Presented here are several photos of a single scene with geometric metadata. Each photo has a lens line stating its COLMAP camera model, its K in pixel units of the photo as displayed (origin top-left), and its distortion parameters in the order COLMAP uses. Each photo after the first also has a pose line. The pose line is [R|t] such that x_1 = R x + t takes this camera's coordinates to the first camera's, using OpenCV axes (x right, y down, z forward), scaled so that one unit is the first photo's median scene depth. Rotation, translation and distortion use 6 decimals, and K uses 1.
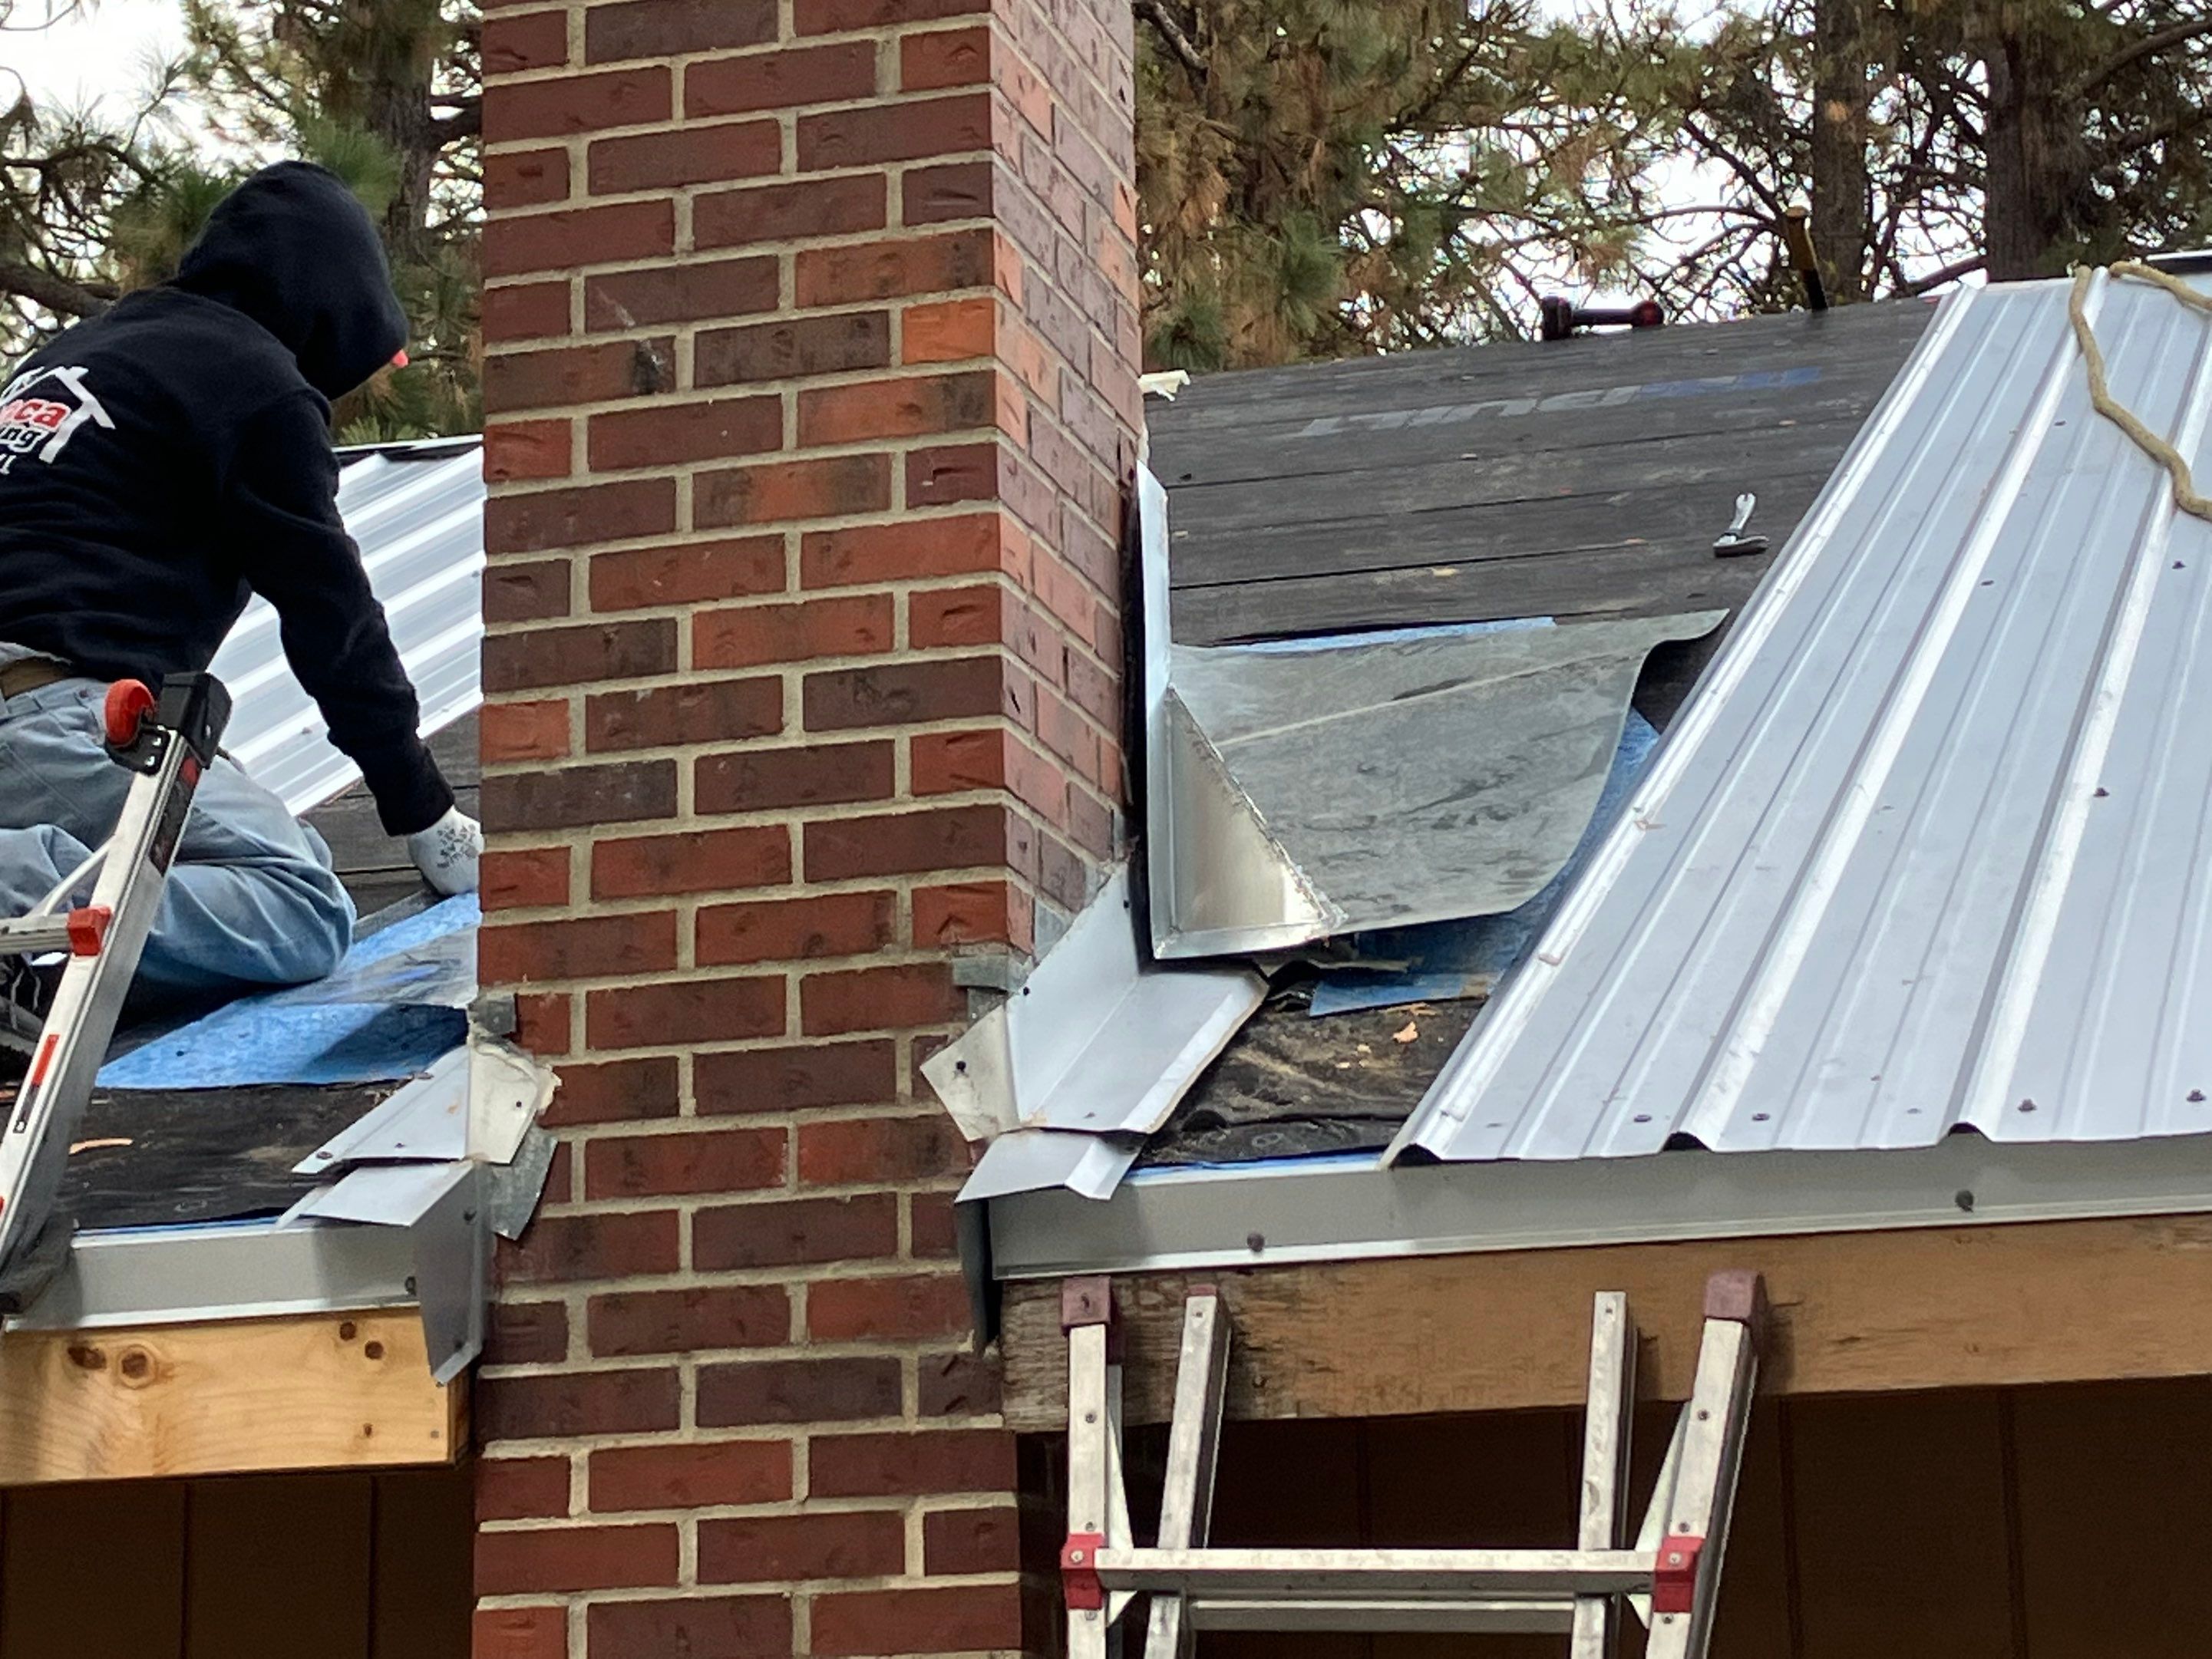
lens RADIAL K [[5570.7, 0, 1109.2], [0, 5570.7, 652.2], [0, 0, 1]] dist [0.328118, -1.966212]
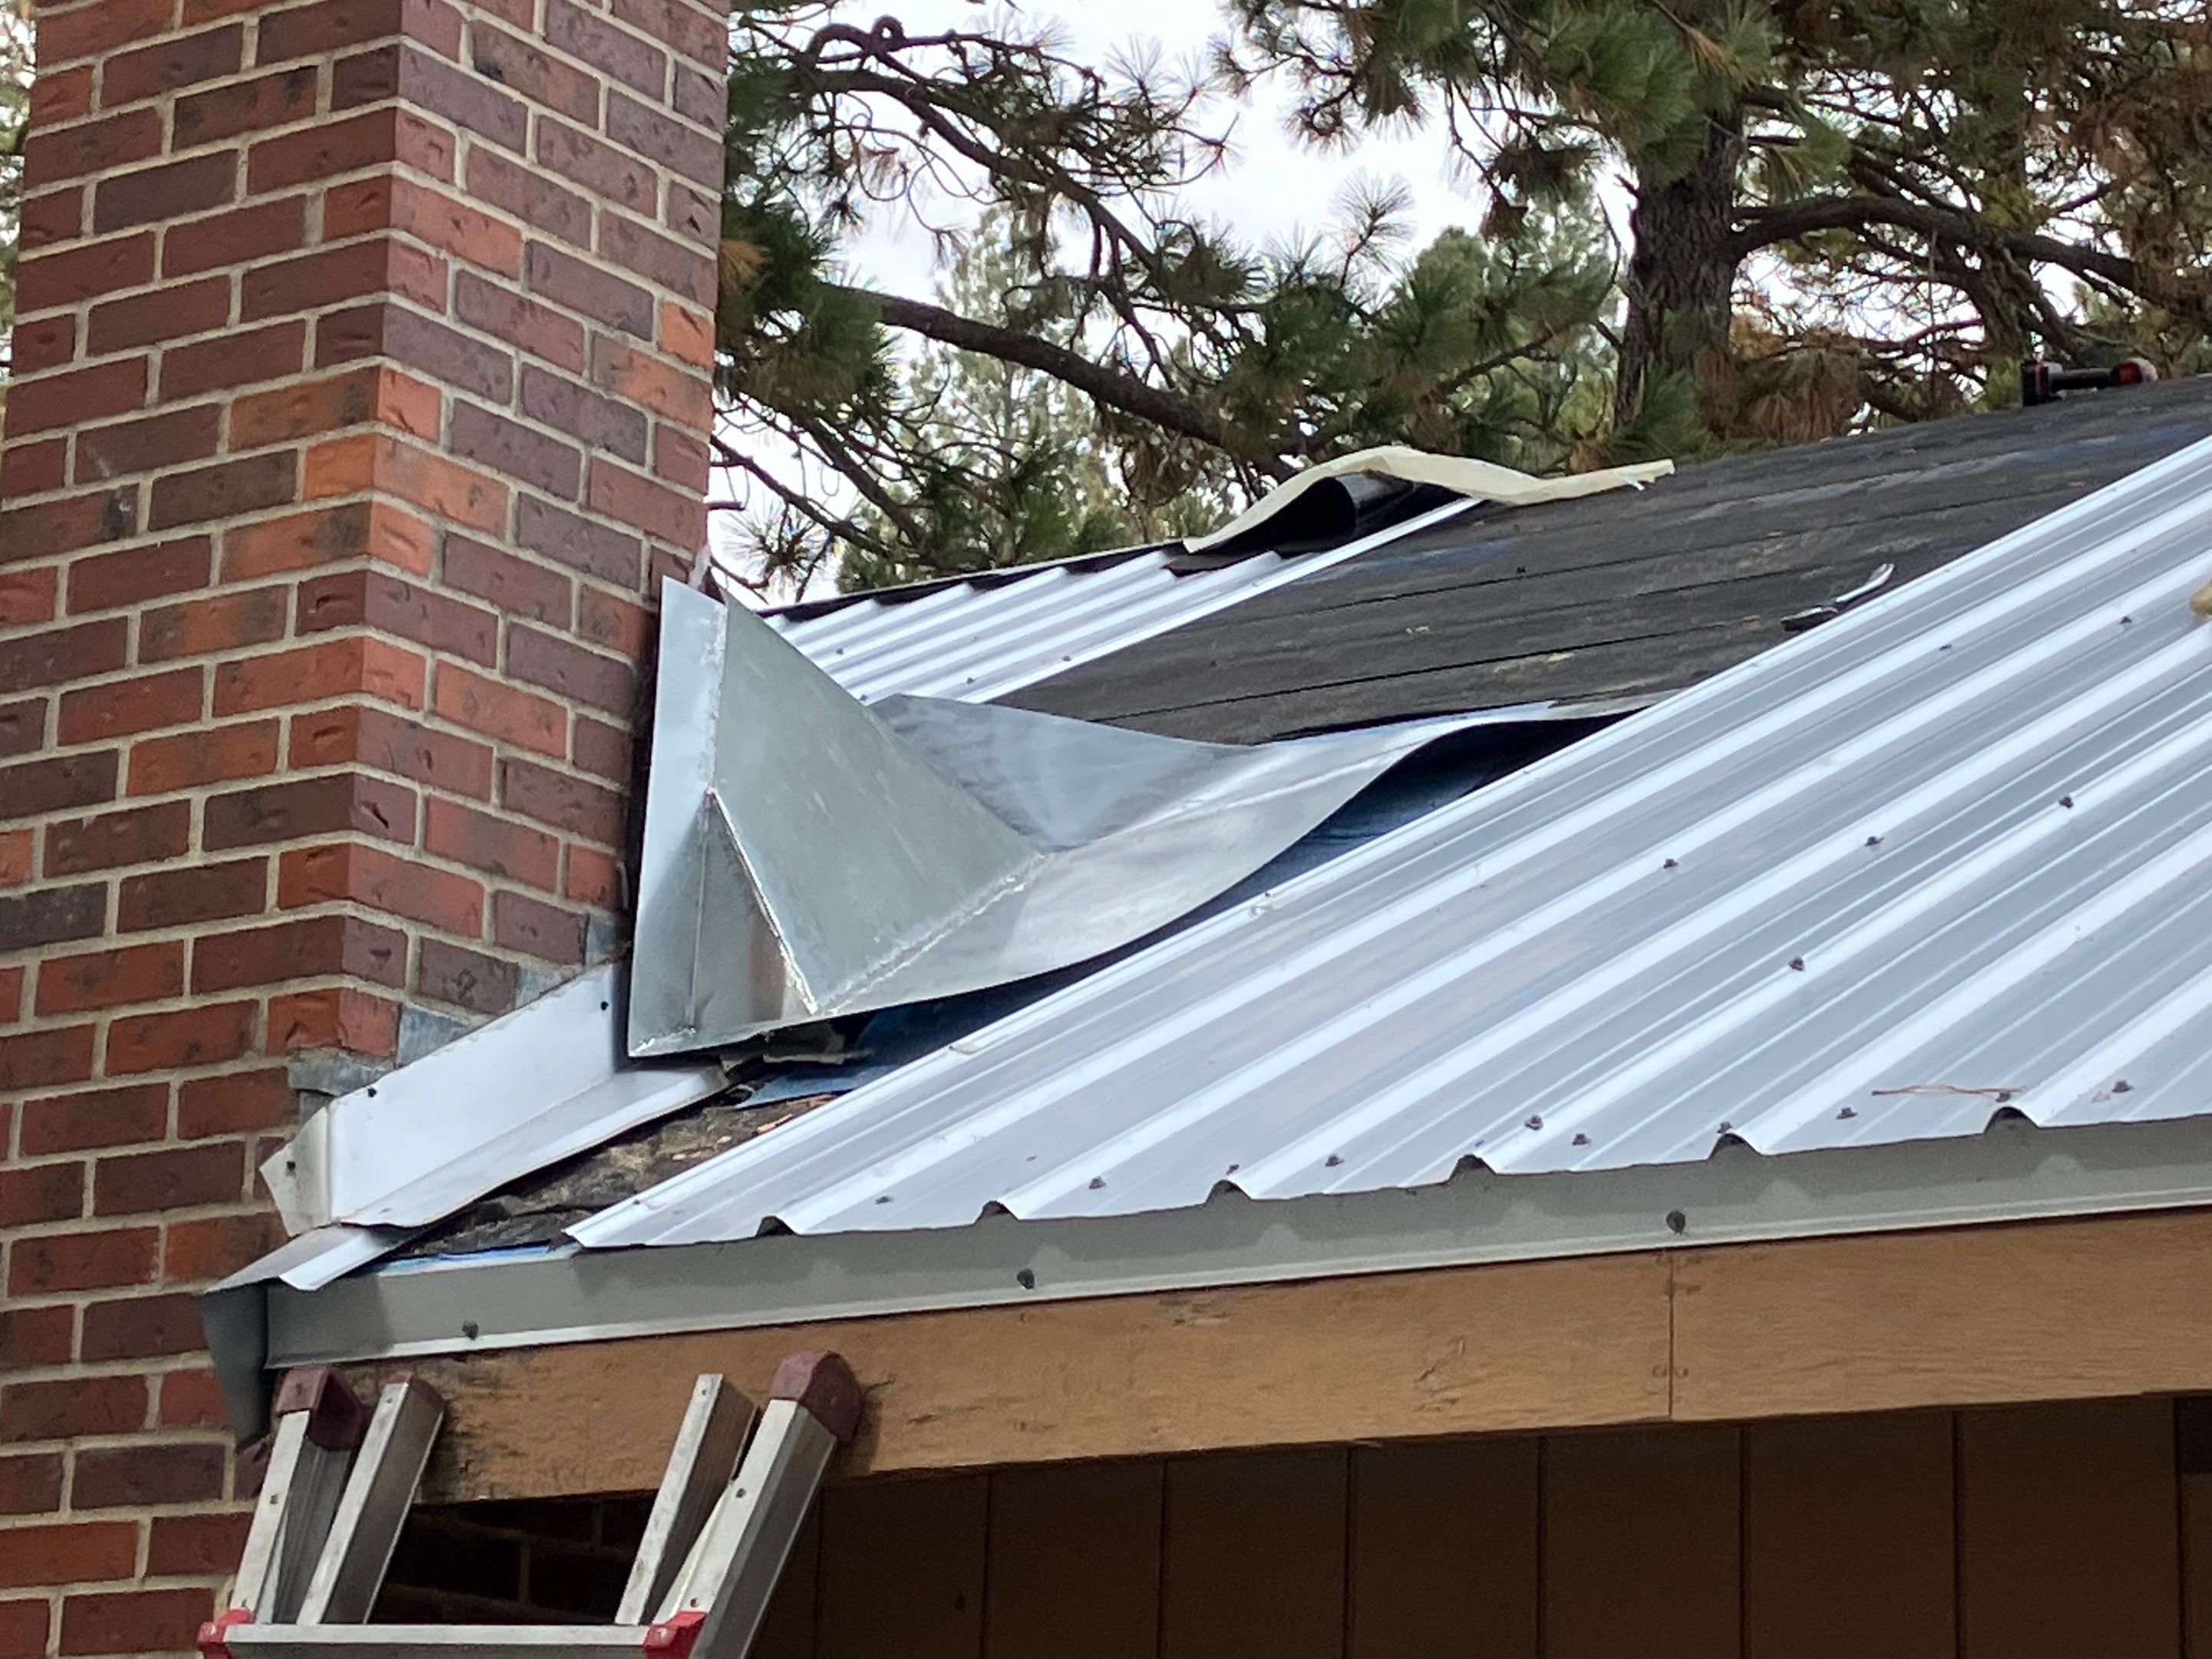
lens RADIAL K [[5570.7, 0, 1109.2], [0, 5570.7, 652.2], [0, 0, 1]] dist [0.328118, -1.966212]
pose [[0.944210, -0.044626, -0.326307, 0.458704], [0.038318, 0.998934, -0.025738, 0.010508], [0.327108, 0.011798, 0.944913, 0.049543]]
